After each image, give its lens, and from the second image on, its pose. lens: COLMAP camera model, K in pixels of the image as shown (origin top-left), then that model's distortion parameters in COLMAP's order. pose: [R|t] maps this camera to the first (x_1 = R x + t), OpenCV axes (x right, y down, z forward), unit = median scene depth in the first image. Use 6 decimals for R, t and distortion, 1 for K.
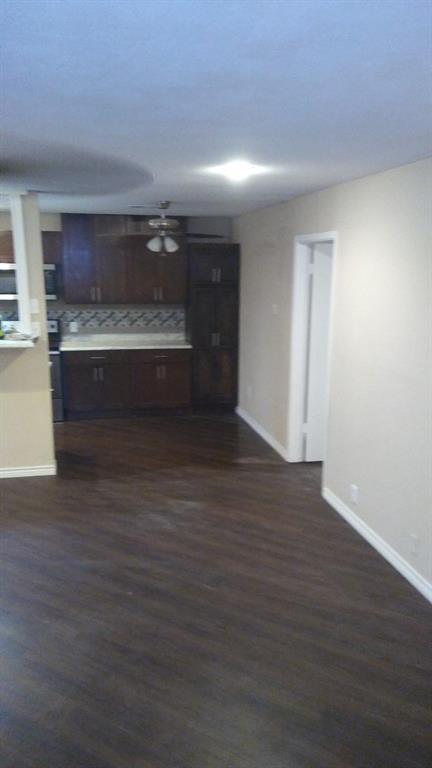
lens RADIAL K [[552.5, 0, 212.8], [0, 552.5, 382.8], [0, 0, 1]] dist [-0.095380, -0.001205]
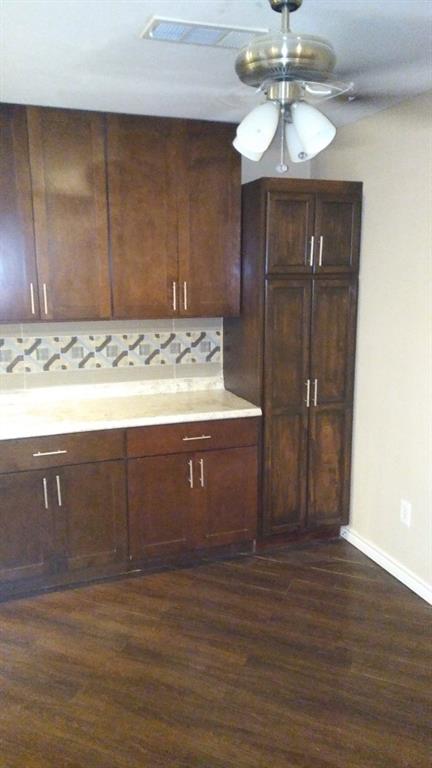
lens RADIAL K [[592.1, 0, 215.2], [0, 592.1, 376.9], [0, 0, 1]] dist [0.036445, -0.021210]
pose [[0.990976, -0.038493, 0.128390, -0.131764], [0.041711, 0.998877, -0.022470, -0.080924], [-0.127381, 0.027623, 0.991469, 0.503451]]
